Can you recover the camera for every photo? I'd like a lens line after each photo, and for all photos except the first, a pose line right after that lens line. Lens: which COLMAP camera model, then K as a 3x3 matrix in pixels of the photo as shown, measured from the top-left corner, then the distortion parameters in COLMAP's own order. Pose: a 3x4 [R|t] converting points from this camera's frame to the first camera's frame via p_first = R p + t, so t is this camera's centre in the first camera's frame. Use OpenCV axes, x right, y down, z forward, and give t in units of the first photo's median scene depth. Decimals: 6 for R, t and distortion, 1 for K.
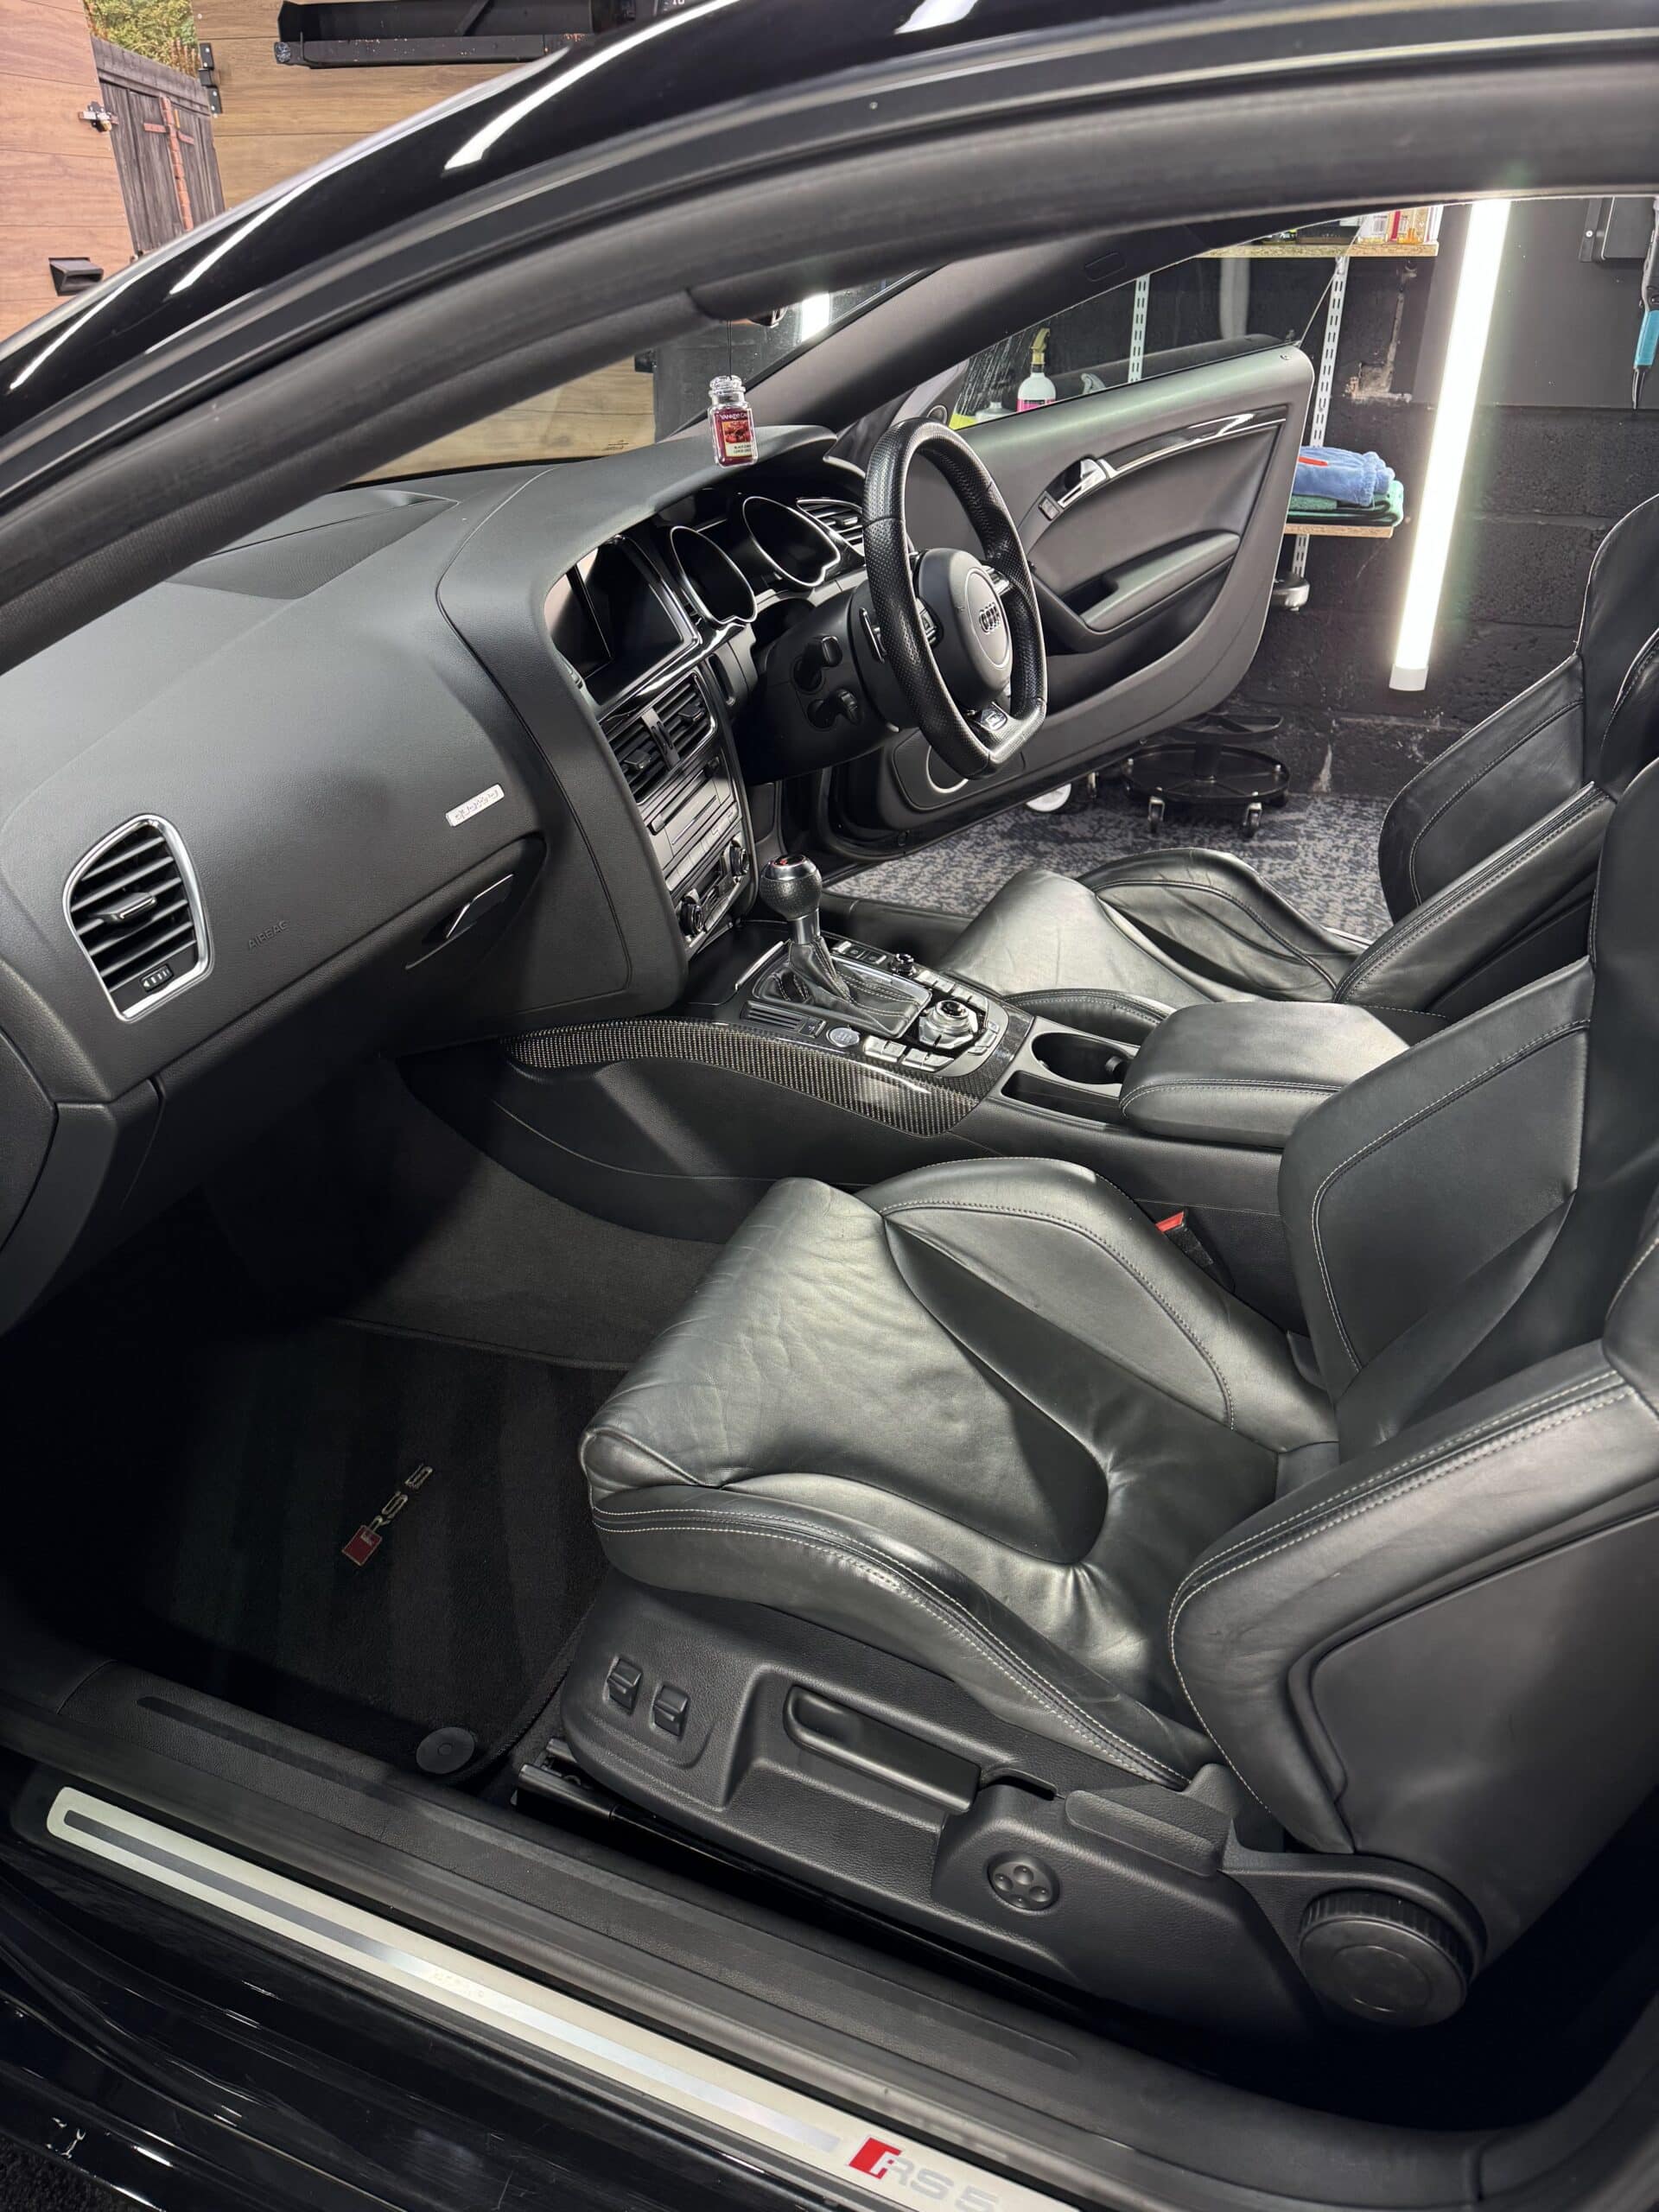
lens RADIAL K [[1554.5, 0, 812.3], [0, 1554.5, 1092.5], [0, 0, 1]] dist [0.026922, -0.030188]
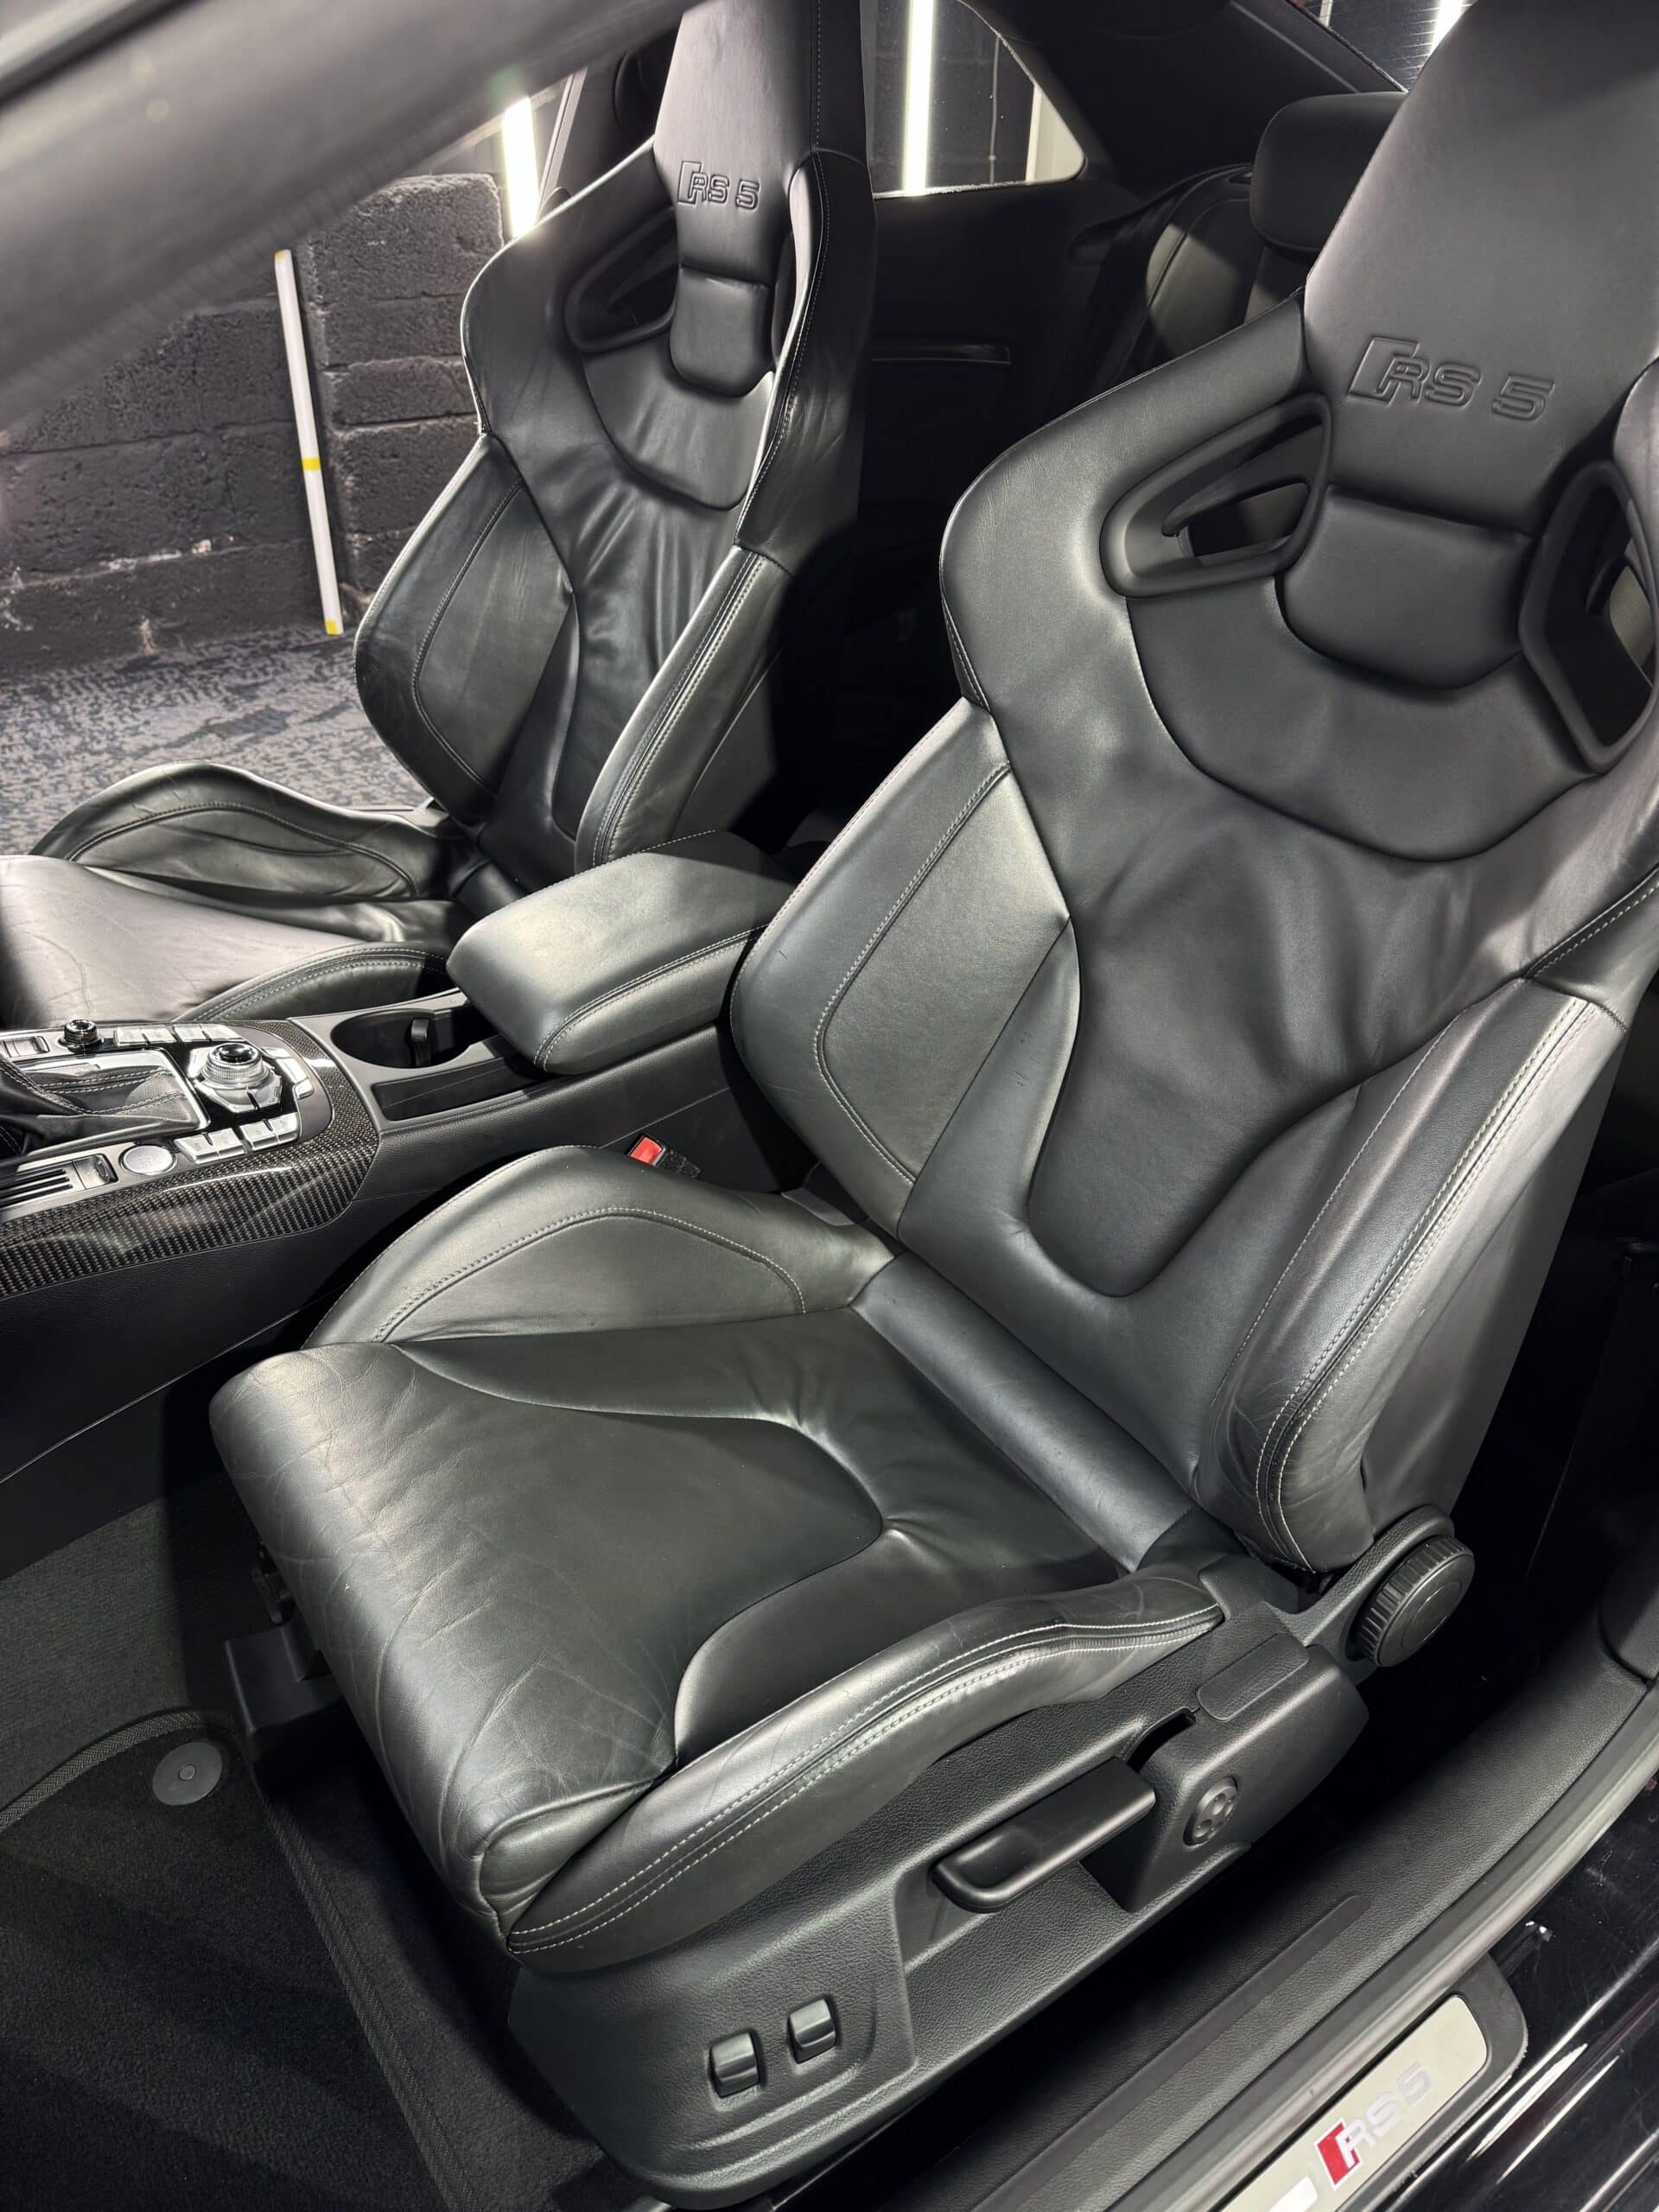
lens RADIAL K [[1554.5, 0, 829.5], [0, 1554.5, 1117.8], [0, 0, 1]] dist [0.026922, -0.030188]
pose [[0.527449, -0.463840, 0.711793, -0.308219], [0.382994, 0.877666, 0.288127, -0.139003], [-0.758362, 0.120640, 0.640572, 0.367564]]
